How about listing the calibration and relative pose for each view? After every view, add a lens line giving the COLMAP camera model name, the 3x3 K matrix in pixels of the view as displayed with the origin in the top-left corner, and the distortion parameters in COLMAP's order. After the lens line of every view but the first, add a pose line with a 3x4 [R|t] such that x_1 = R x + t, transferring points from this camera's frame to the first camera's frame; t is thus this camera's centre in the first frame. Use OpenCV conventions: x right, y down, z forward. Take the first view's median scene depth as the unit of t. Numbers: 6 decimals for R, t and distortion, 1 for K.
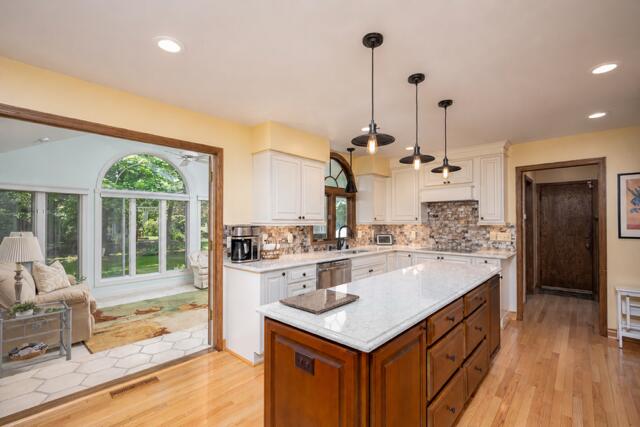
lens RADIAL K [[281.3, 0, 308.8], [0, 281.3, 219.9], [0, 0, 1]] dist [0.017485, 0.000159]
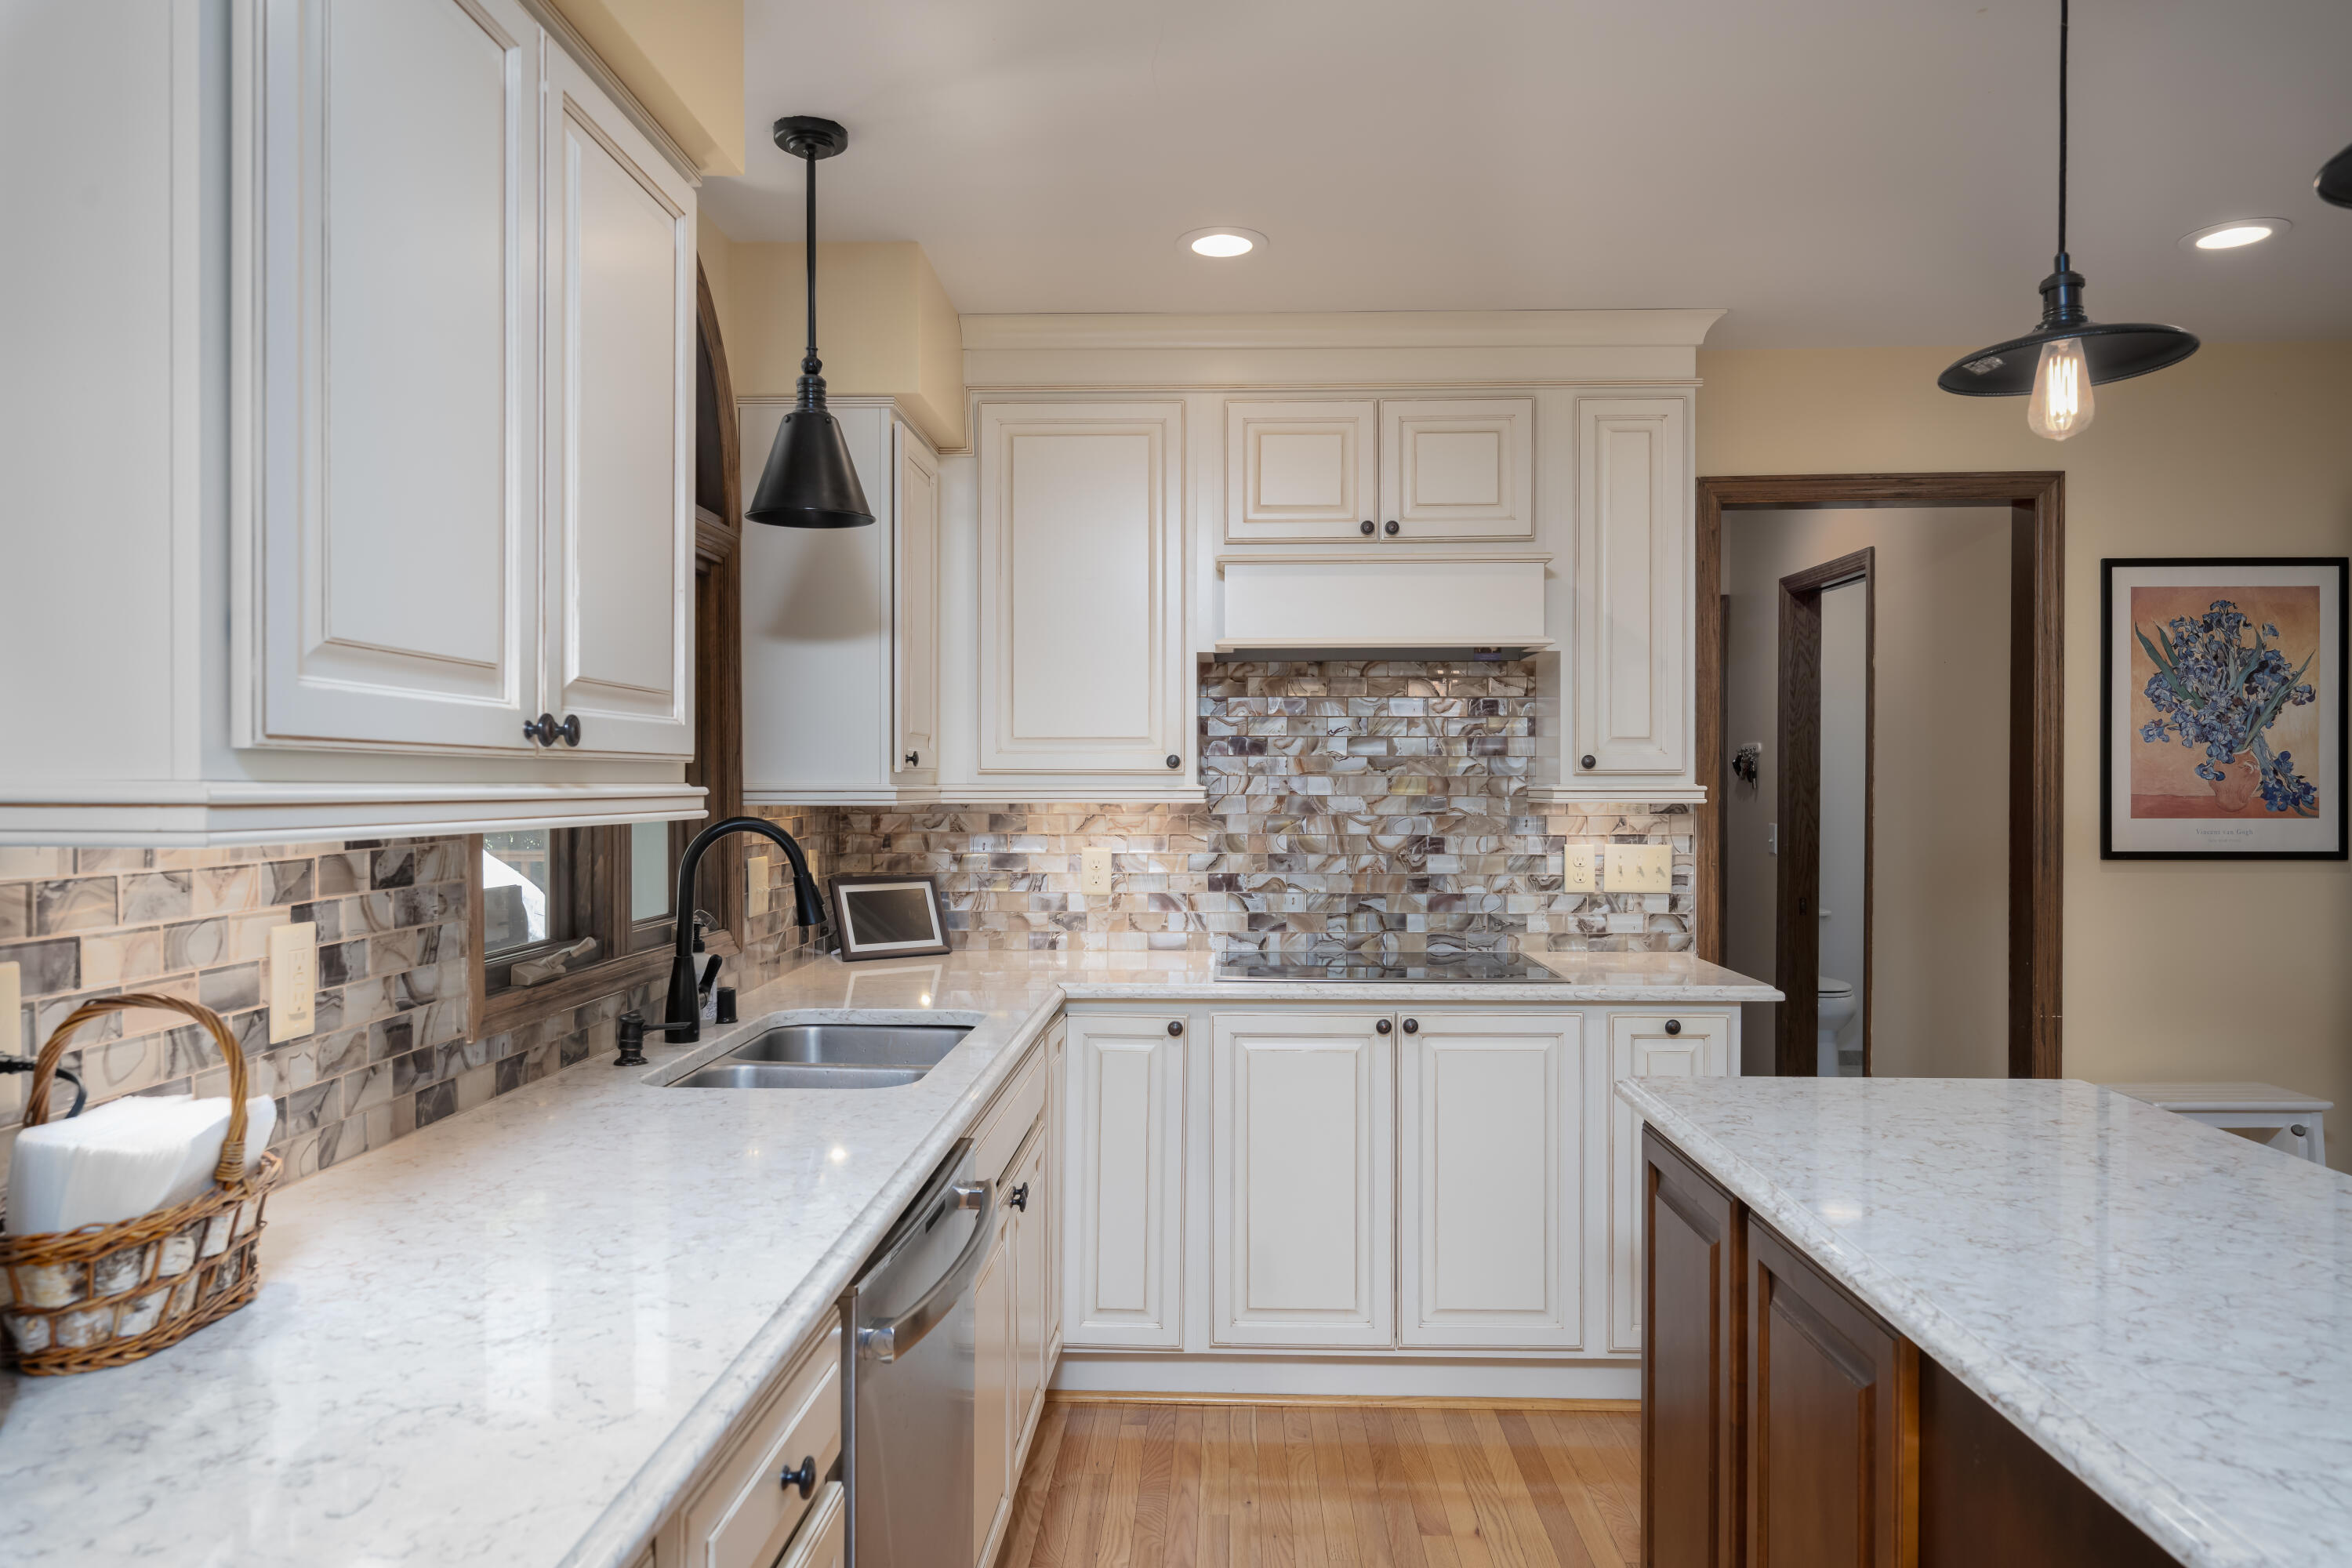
lens RADIAL K [[1552.7, 0, 1176.0], [0, 1552.7, 784.0], [0, 0, 1]] dist [-0.004493, -0.001410]
pose [[0.748561, -0.000021, 0.663066, -0.158661], [-0.003292, 0.999988, 0.003748, 0.004369], [-0.663058, -0.004989, 0.748552, 0.460867]]
